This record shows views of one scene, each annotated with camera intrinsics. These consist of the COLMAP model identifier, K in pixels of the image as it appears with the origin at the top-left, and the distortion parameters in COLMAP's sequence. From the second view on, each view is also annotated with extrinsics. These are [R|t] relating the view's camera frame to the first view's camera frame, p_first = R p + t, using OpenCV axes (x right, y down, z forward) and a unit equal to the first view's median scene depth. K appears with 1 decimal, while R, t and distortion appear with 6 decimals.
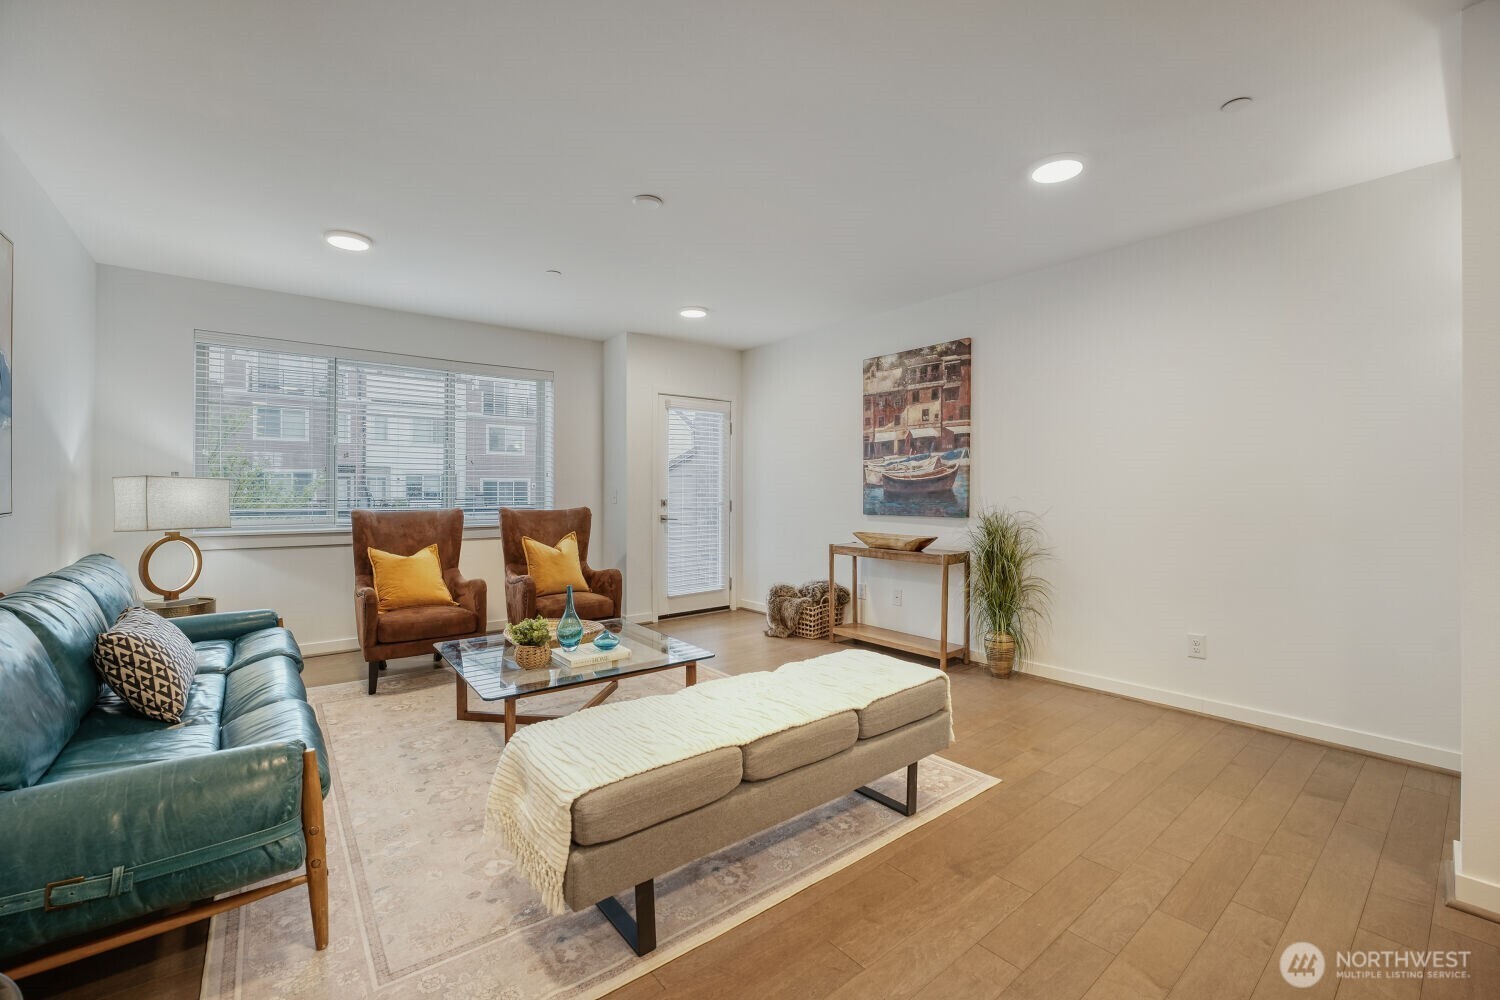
lens RADIAL K [[605.7, 0, 773.1], [0, 605.7, 493.6], [0, 0, 1]] dist [-0.026999, 0.000038]
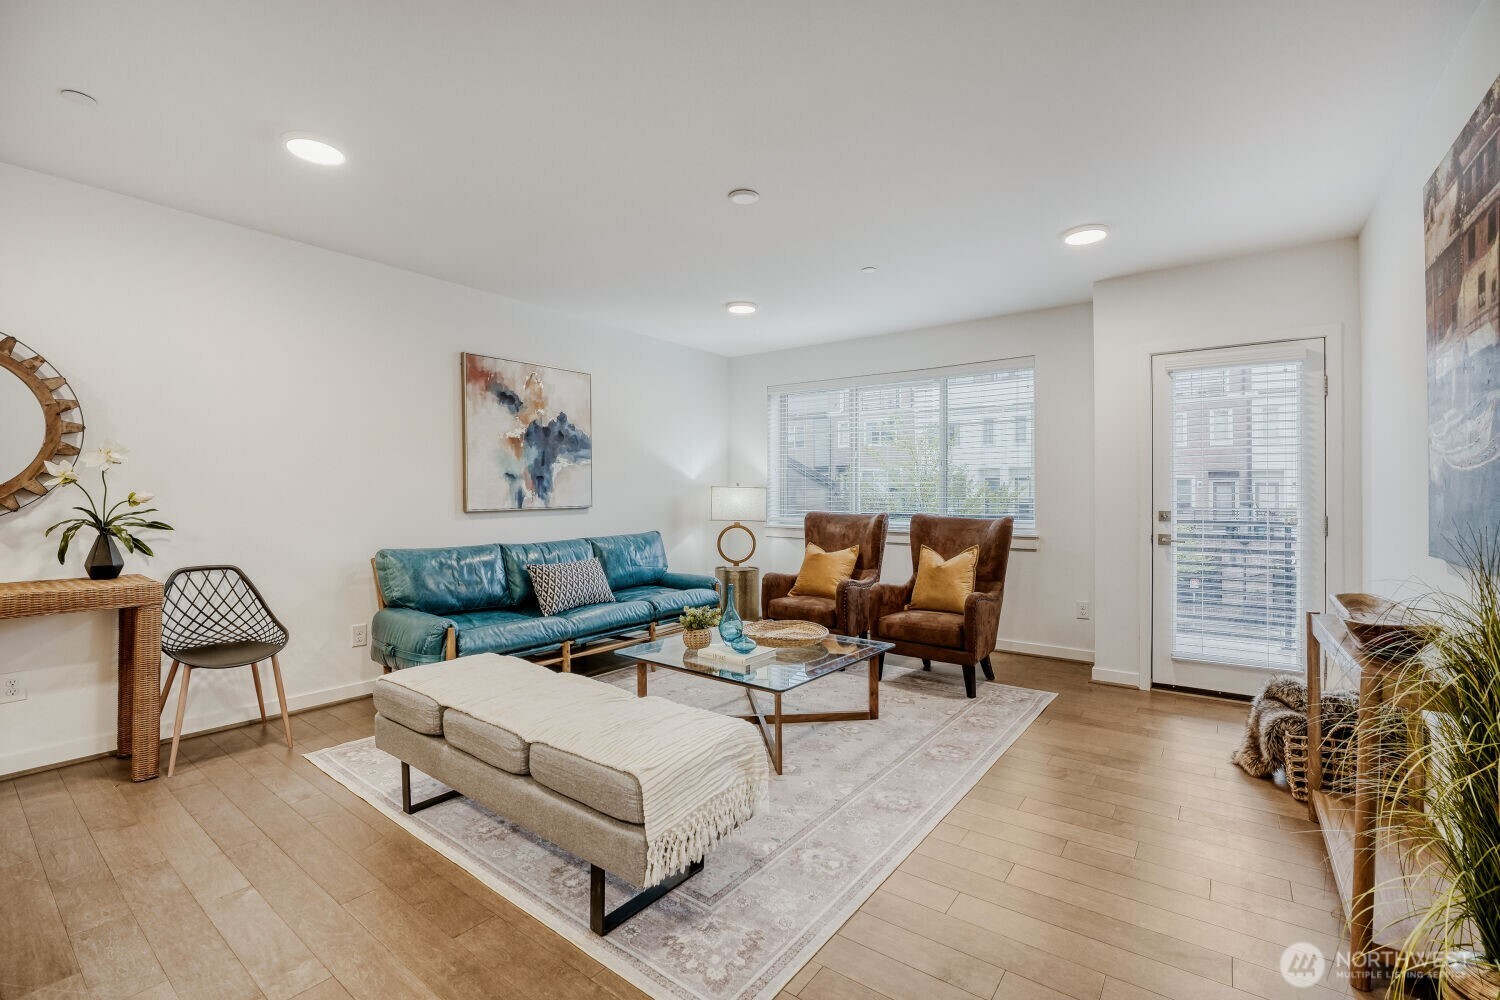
lens RADIAL K [[630.3, 0, 714.4], [0, 630.3, 492.2], [0, 0, 1]] dist [-0.000305, -0.000029]
pose [[0.242405, -0.004279, -0.970166, 0.421298], [-0.008475, 0.999943, -0.006528, -0.002645], [0.970138, 0.009805, 0.242355, 0.388583]]
